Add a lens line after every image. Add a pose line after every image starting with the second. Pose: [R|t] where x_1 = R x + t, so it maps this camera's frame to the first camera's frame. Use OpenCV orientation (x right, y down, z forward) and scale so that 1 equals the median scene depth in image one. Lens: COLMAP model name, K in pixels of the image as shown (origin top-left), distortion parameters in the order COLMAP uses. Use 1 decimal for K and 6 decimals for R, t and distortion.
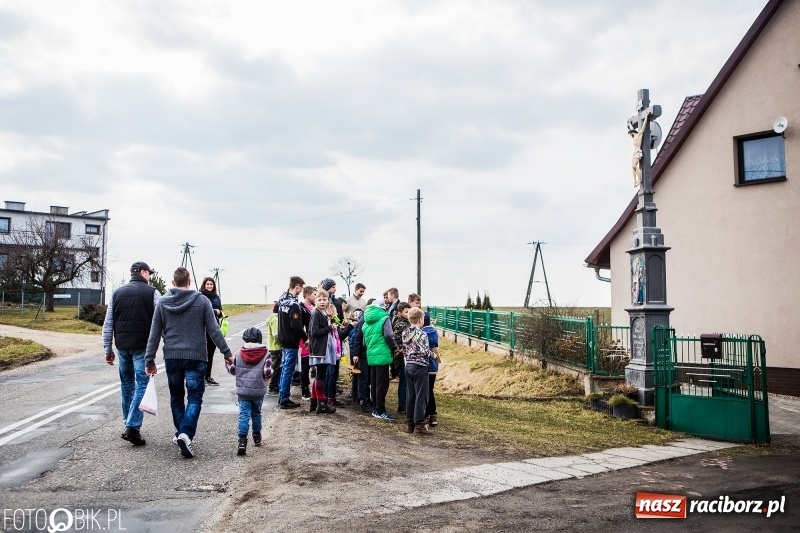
lens RADIAL K [[734.4, 0, 395.0], [0, 734.4, 269.0], [0, 0, 1]] dist [-0.053348, 0.000000]
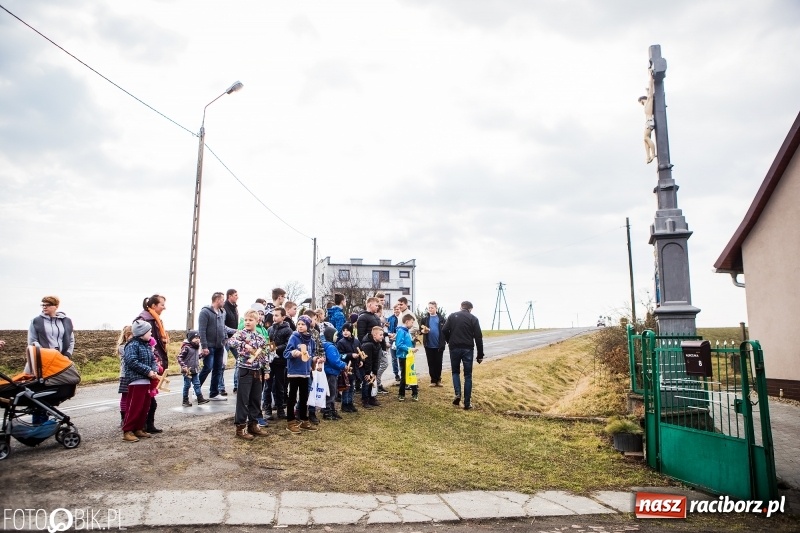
lens RADIAL K [[560.8, 0, 396.5], [0, 560.8, 270.3], [0, 0, 1]] dist [-0.077083, 0.022561]
pose [[0.861603, -0.066797, -0.503168, 0.258776], [0.036455, 0.996887, -0.069917, 0.026788], [0.506272, 0.041897, 0.861356, 0.220043]]
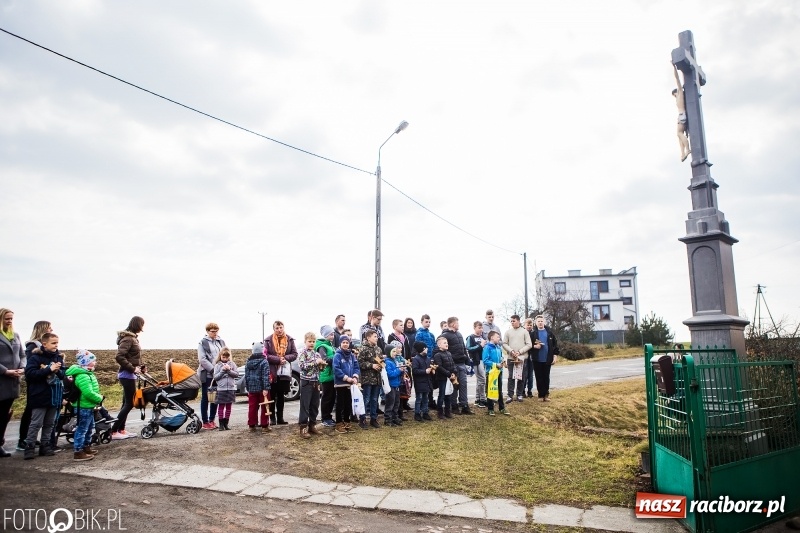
lens RADIAL K [[560.8, 0, 391.8], [0, 560.8, 266.1], [0, 0, 1]] dist [-0.077083, 0.022561]
pose [[0.555830, -0.137108, -0.819911, 0.406919], [0.059519, 0.990337, -0.125259, 0.032165], [0.829163, 0.020822, 0.558619, 0.291084]]
